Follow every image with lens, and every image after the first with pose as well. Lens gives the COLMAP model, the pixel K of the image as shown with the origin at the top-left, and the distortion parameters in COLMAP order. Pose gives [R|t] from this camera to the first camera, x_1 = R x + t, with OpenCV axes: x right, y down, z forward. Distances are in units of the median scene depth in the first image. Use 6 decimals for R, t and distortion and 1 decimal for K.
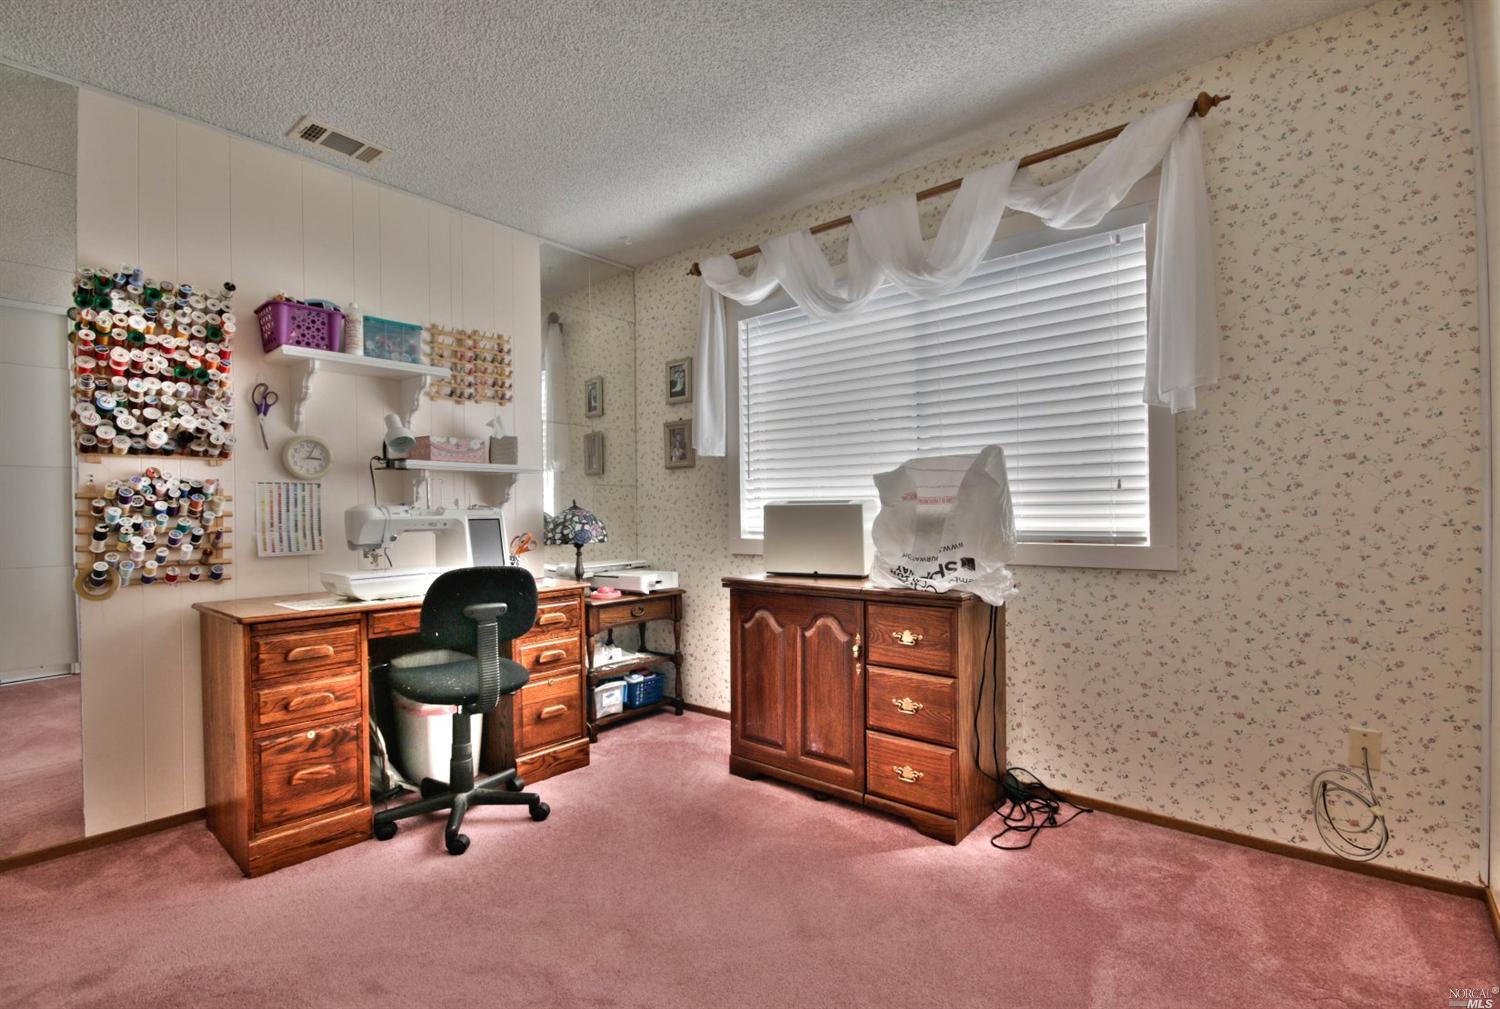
lens RADIAL K [[687.3, 0, 737.8], [0, 687.3, 511.6], [0, 0, 1]] dist [0.001723, -0.009071]
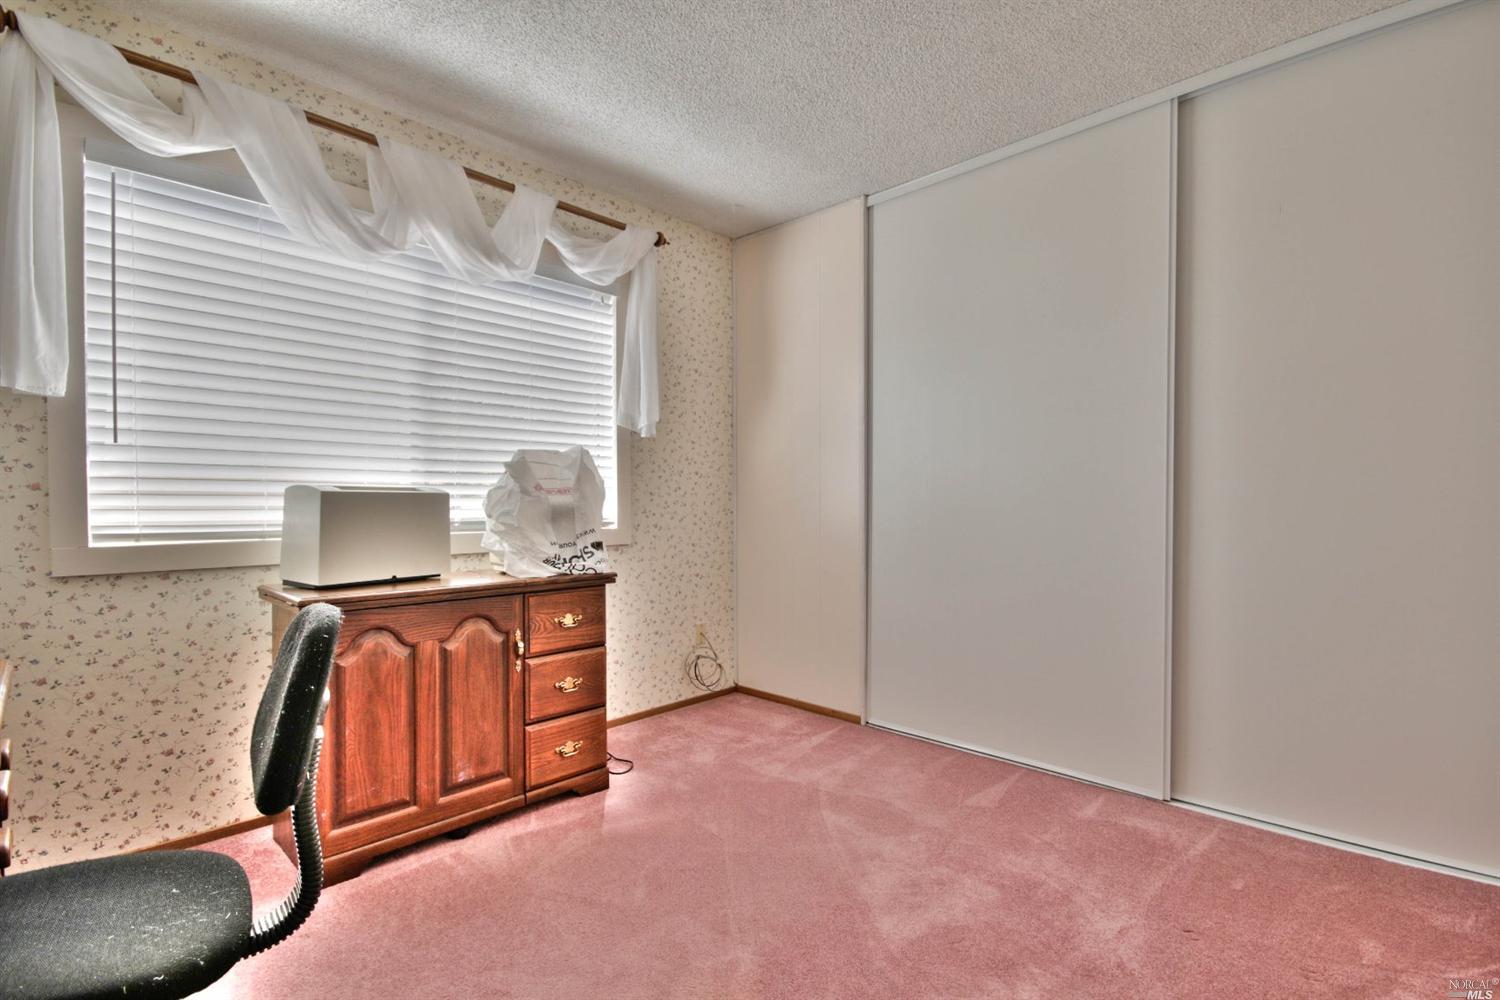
lens RADIAL K [[687.3, 0, 737.8], [0, 687.3, 505.8], [0, 0, 1]] dist [0.001723, -0.009071]
pose [[0.068868, 0.004488, 0.997616, -0.747090], [-0.002481, 0.999988, -0.004328, 0.010233], [-0.997623, -0.002177, 0.068878, 0.628267]]
